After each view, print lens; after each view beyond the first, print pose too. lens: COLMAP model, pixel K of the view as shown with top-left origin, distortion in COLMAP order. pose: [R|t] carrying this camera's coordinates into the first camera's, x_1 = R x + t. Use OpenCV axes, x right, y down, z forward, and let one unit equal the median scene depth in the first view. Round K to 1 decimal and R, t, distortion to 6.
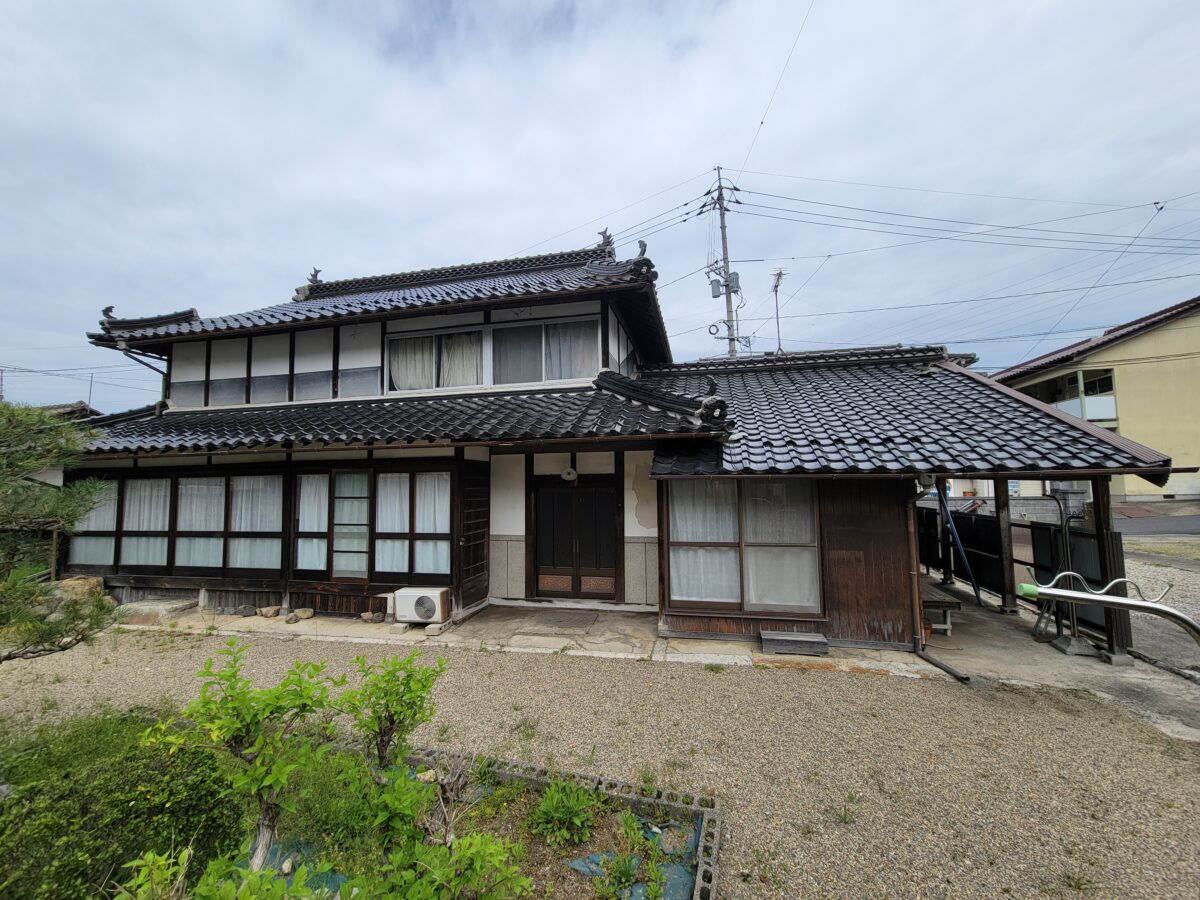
lens RADIAL K [[488.7, 0, 598.6], [0, 488.7, 447.3], [0, 0, 1]] dist [0.004849, -0.003352]
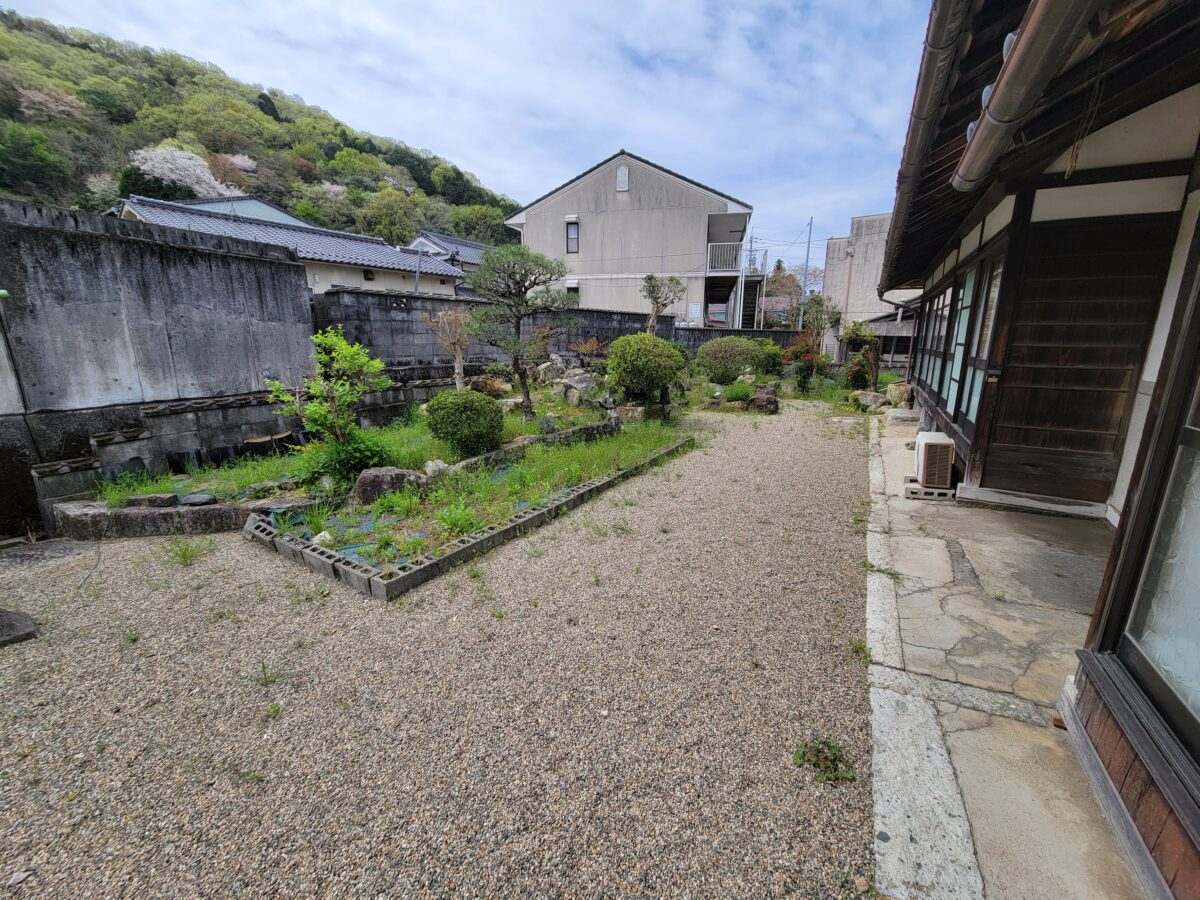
lens RADIAL K [[488.7, 0, 598.6], [0, 488.7, 447.3], [0, 0, 1]] dist [0.004849, -0.003352]
pose [[-0.266178, 0.228316, -0.936494, 0.391017], [0.065832, 0.973581, 0.218646, 0.111075], [0.961673, -0.003452, -0.274177, 0.672418]]
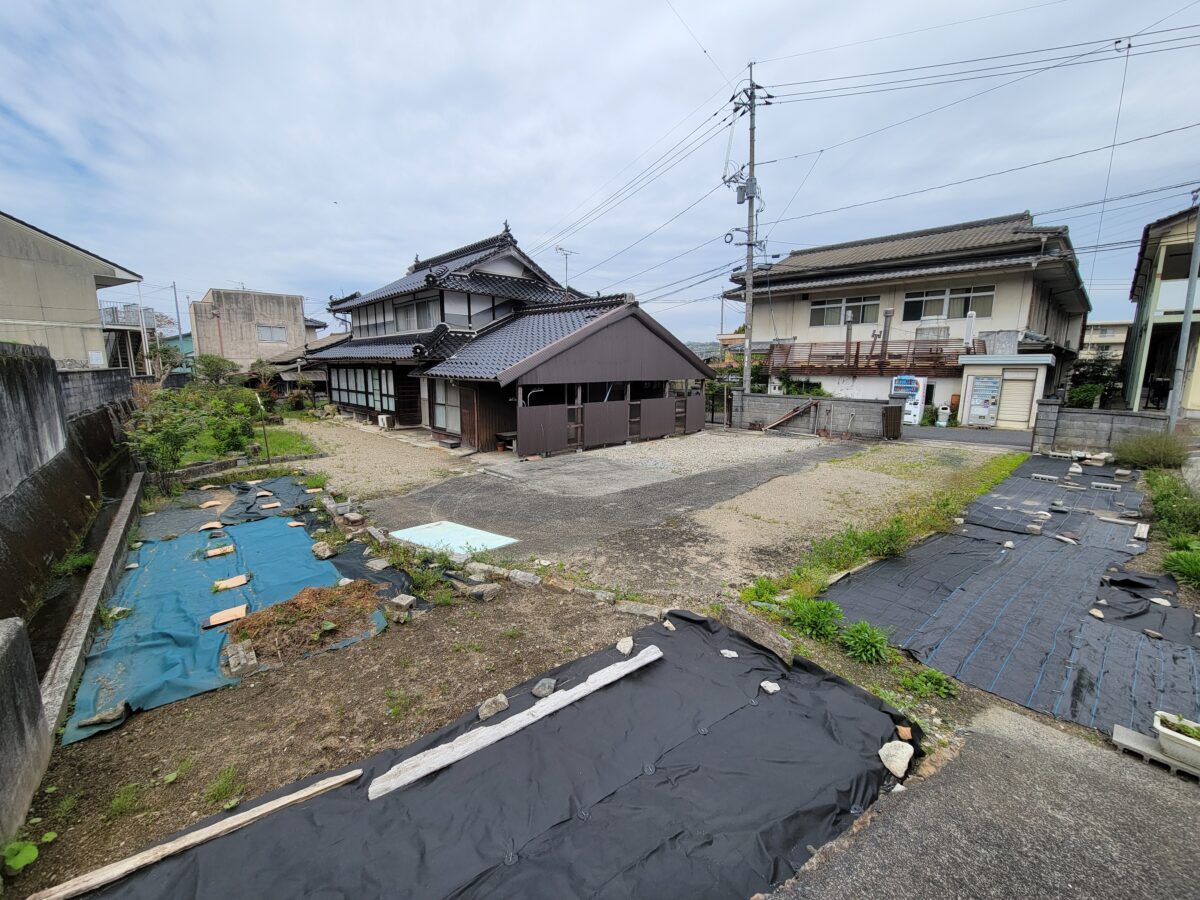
lens RADIAL K [[488.7, 0, 598.6], [0, 488.7, 447.3], [0, 0, 1]] dist [0.004849, -0.003352]
pose [[0.835879, 0.111279, -0.537515, 1.850040], [0.019274, 0.972682, 0.231342, -0.116083], [0.548575, -0.203734, 0.810900, -0.480452]]
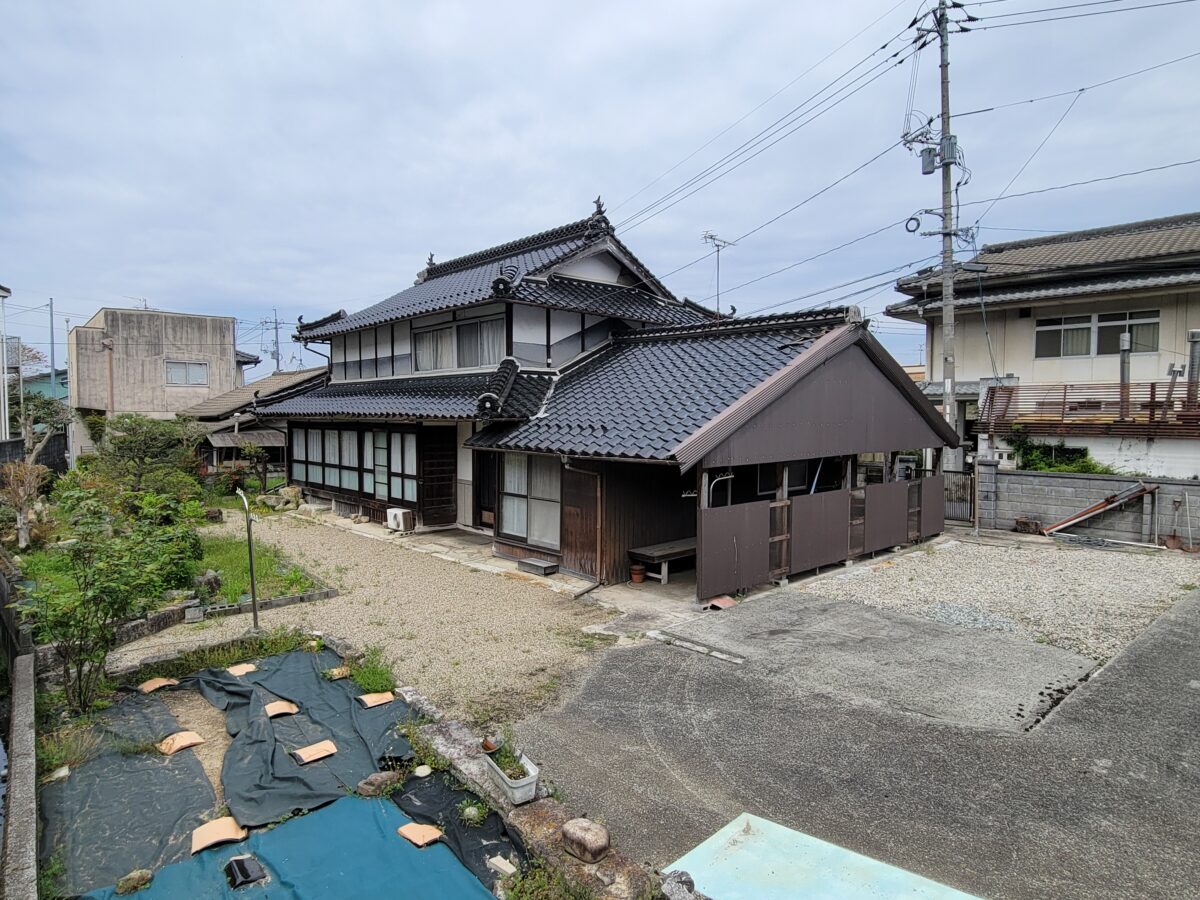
lens RADIAL K [[703.5, 0, 600.0], [0, 703.5, 450.0], [0, 0, 1]] dist [0.001452, -0.000765]
pose [[0.827042, 0.047099, -0.560164, 1.300302], [0.024876, 0.992441, 0.120172, -0.138843], [0.561590, -0.113322, 0.819619, -0.417473]]
